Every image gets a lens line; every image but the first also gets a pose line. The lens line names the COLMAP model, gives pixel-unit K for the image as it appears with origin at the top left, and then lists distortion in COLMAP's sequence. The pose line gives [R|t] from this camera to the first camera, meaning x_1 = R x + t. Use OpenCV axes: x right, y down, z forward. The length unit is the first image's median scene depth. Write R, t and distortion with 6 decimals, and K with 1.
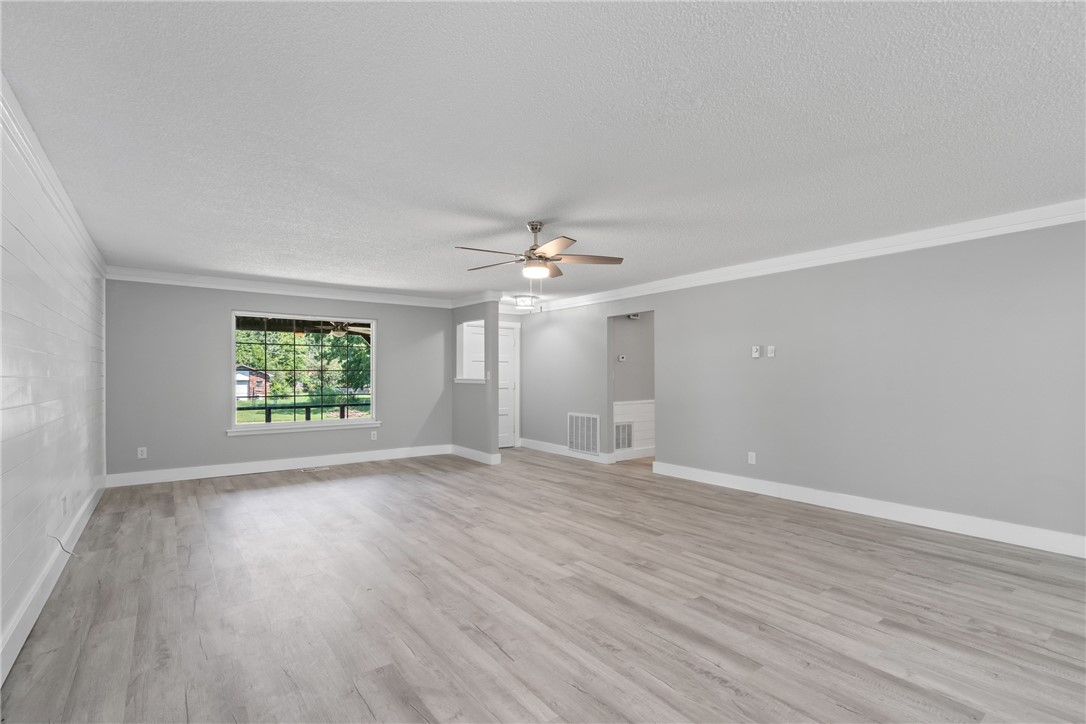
lens RADIAL K [[500.3, 0, 538.2], [0, 500.3, 371.6], [0, 0, 1]] dist [-0.003060, 0.000161]
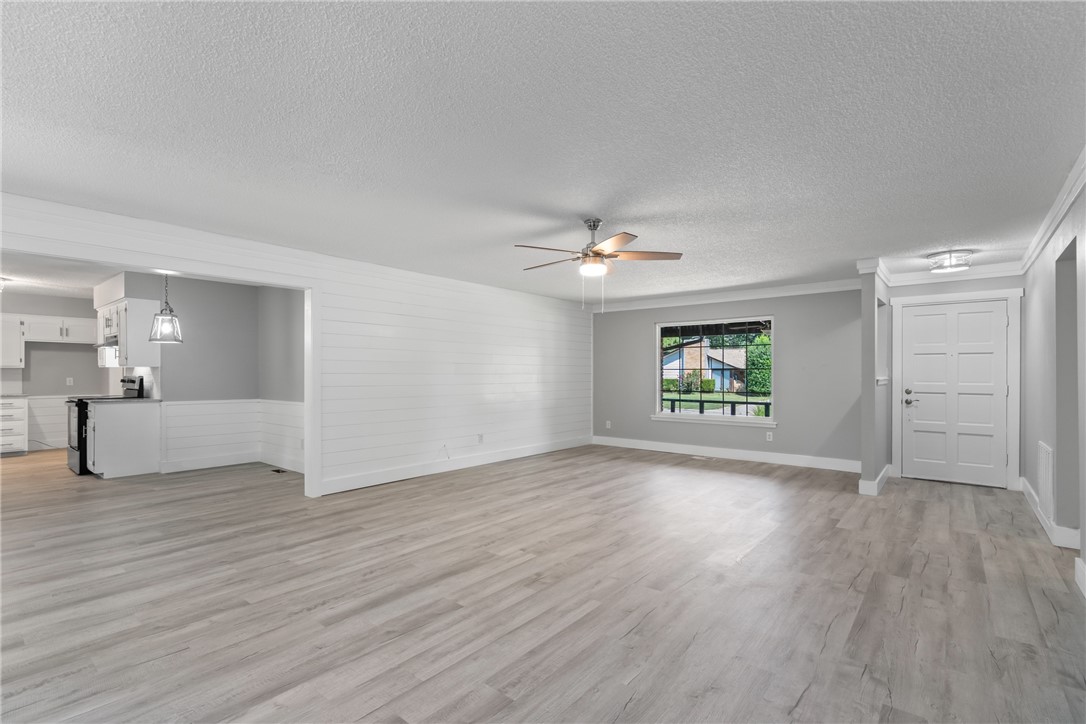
lens RADIAL K [[496.9, 0, 546.9], [0, 496.9, 372.6], [0, 0, 1]] dist [0.000255, 0.000586]
pose [[0.245309, -0.001979, -0.969443, 0.780415], [0.006778, 0.999977, -0.000326, 0.004530], [0.969421, -0.006491, 0.245317, 0.564968]]
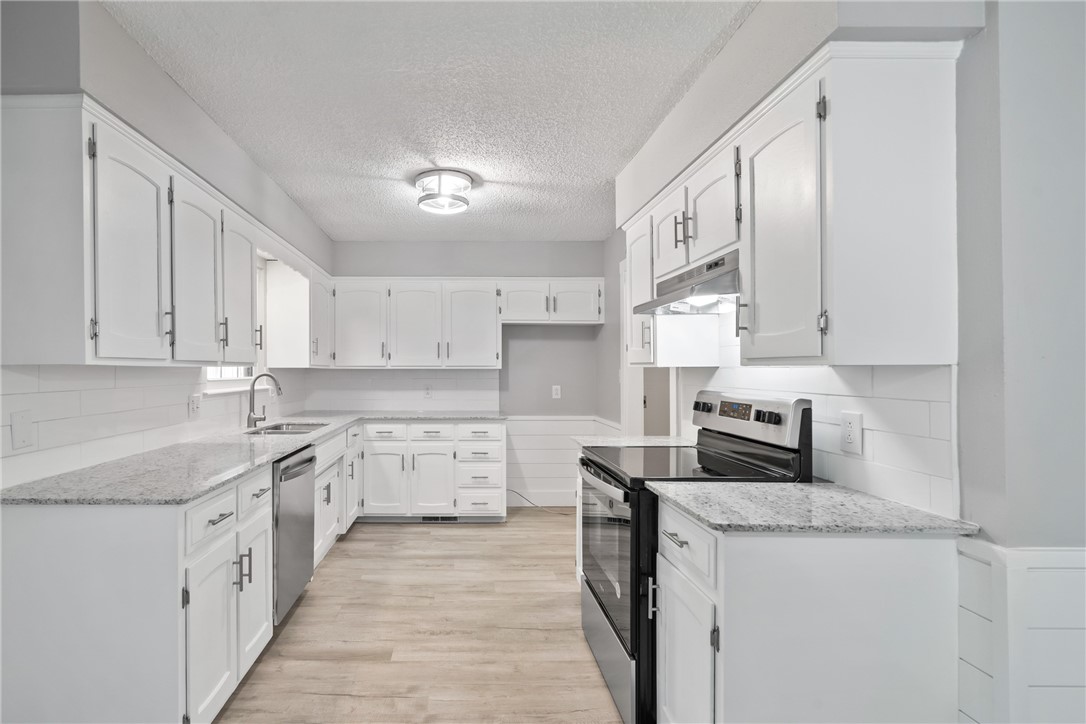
lens RADIAL K [[522.4, 0, 460.1], [0, 522.4, 372.5], [0, 0, 1]] dist [0.000757, 0.000463]
pose [[-0.595846, 0.002701, -0.803094, -0.394451], [0.005778, 0.999983, -0.000924, -0.016669], [0.803078, -0.005191, -0.595852, -0.179158]]
